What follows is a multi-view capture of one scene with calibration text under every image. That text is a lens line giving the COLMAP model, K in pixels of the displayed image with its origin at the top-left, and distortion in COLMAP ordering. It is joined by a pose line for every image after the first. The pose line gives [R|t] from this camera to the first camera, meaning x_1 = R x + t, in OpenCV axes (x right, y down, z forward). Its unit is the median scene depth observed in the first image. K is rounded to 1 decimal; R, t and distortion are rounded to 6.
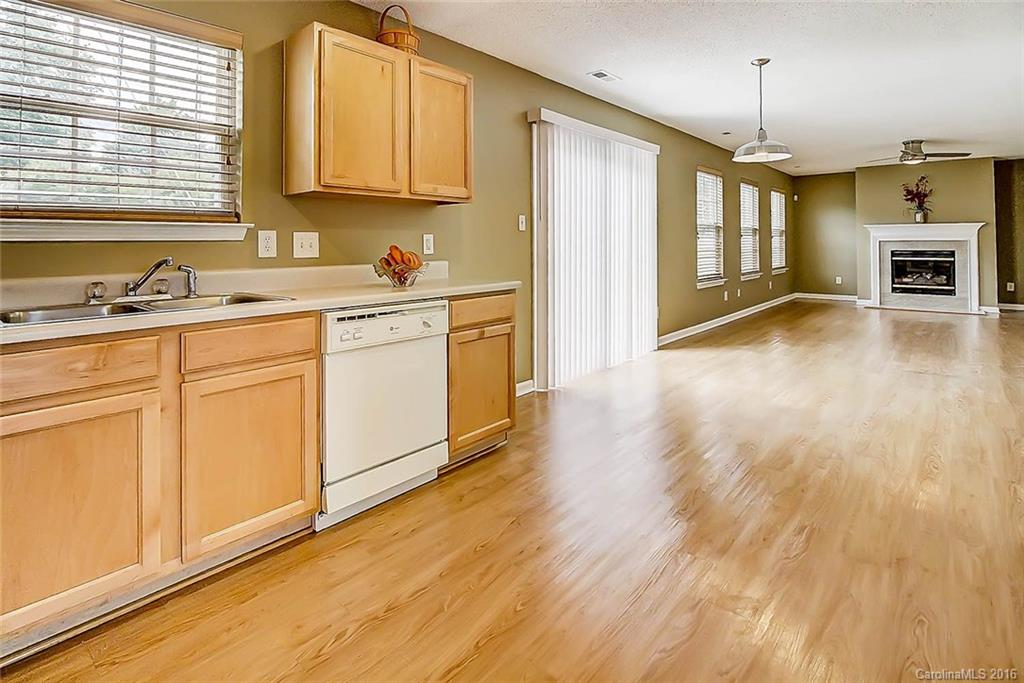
lens RADIAL K [[494.8, 0, 529.6], [0, 494.8, 238.1], [0, 0, 1]] dist [-0.003970, -0.004573]
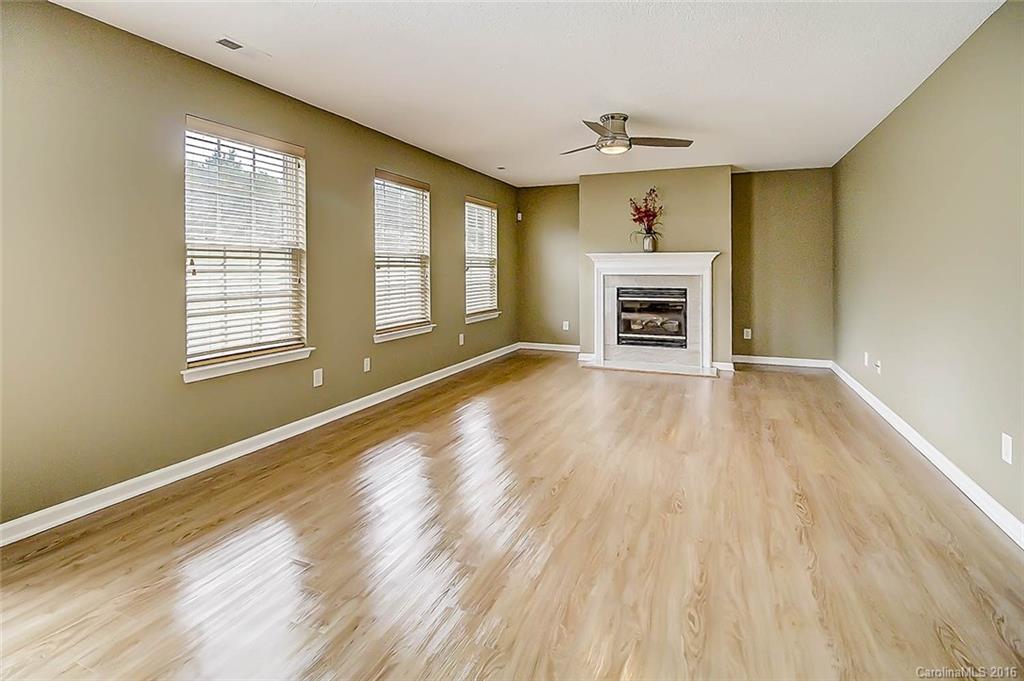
lens RADIAL K [[494.8, 0, 508.8], [0, 494.8, 273.8], [0, 0, 1]] dist [-0.003970, -0.004573]
pose [[0.953806, 0.003281, 0.300406, 0.364858], [-0.008281, 0.999848, 0.015373, -0.006621], [-0.300309, -0.017150, 0.953688, 0.348035]]
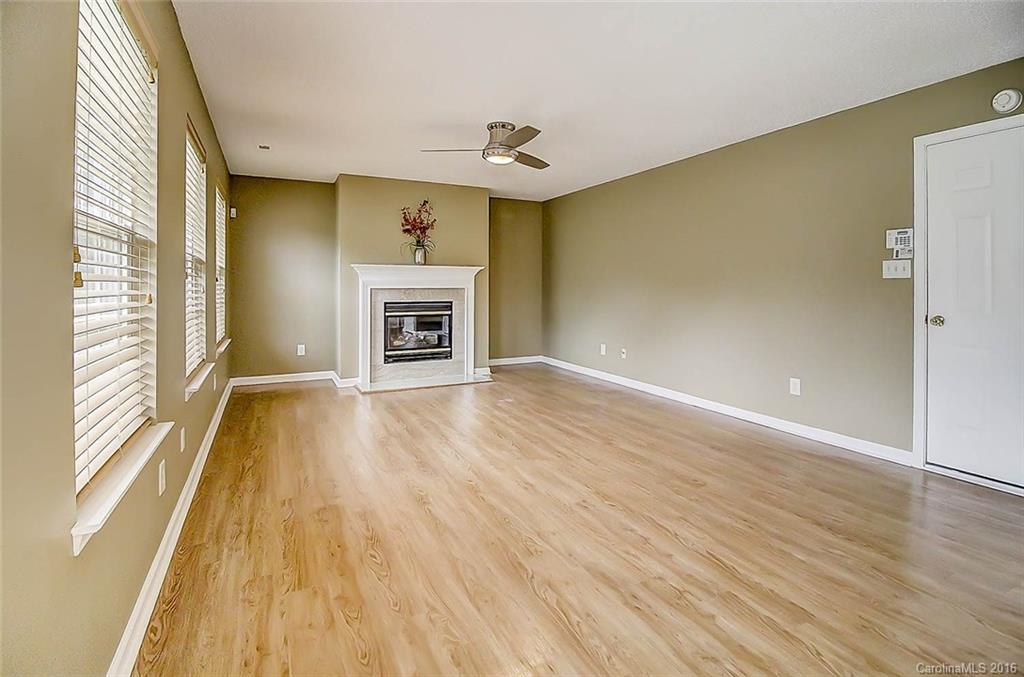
lens RADIAL K [[494.8, 0, 512.8], [0, 494.8, 291.6], [0, 0, 1]] dist [-0.003970, -0.004573]
pose [[0.401420, -0.005290, 0.915879, 0.176989], [-0.011788, 0.999871, 0.010942, 0.000193], [-0.915818, -0.015189, 0.401306, 0.578190]]
